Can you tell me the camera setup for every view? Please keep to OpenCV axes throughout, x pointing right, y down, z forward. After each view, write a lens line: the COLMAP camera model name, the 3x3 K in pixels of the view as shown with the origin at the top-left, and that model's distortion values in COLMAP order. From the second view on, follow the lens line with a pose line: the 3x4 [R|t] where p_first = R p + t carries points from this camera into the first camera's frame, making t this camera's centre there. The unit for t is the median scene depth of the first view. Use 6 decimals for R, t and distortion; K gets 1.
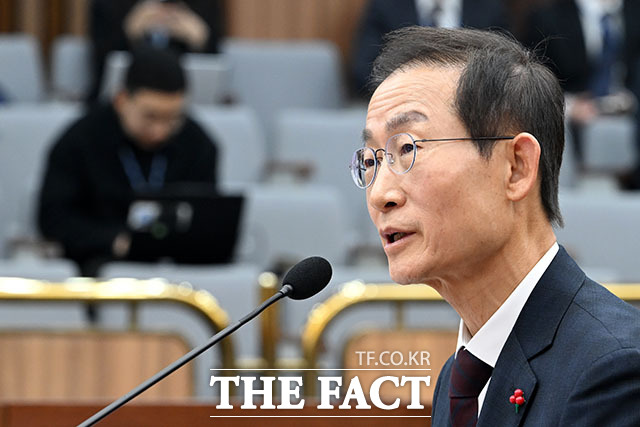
lens RADIAL K [[4693.8, 0, 320.0], [0, 4693.8, 213.5], [0, 0, 1]] dist [-1.077935, -33.229795]
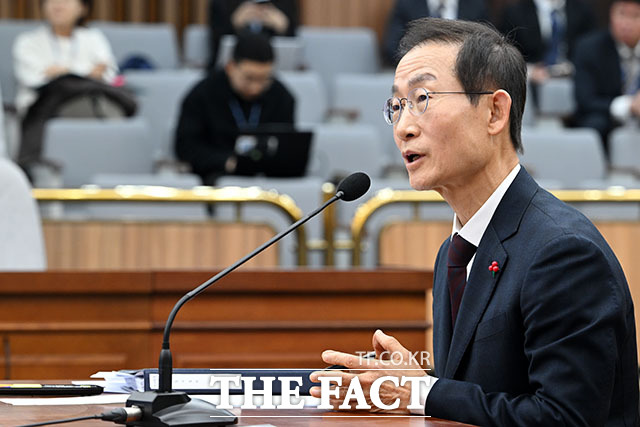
lens RADIAL K [[4693.8, 0, 320.0], [0, 4693.8, 213.5], [0, 0, 1]] dist [-1.077935, -33.229795]
pose [[0.999881, 0.001809, -0.015318, 0.009272], [-0.001401, 0.999646, 0.026582, -0.017450], [0.015361, -0.026557, 0.999529, -0.499431]]
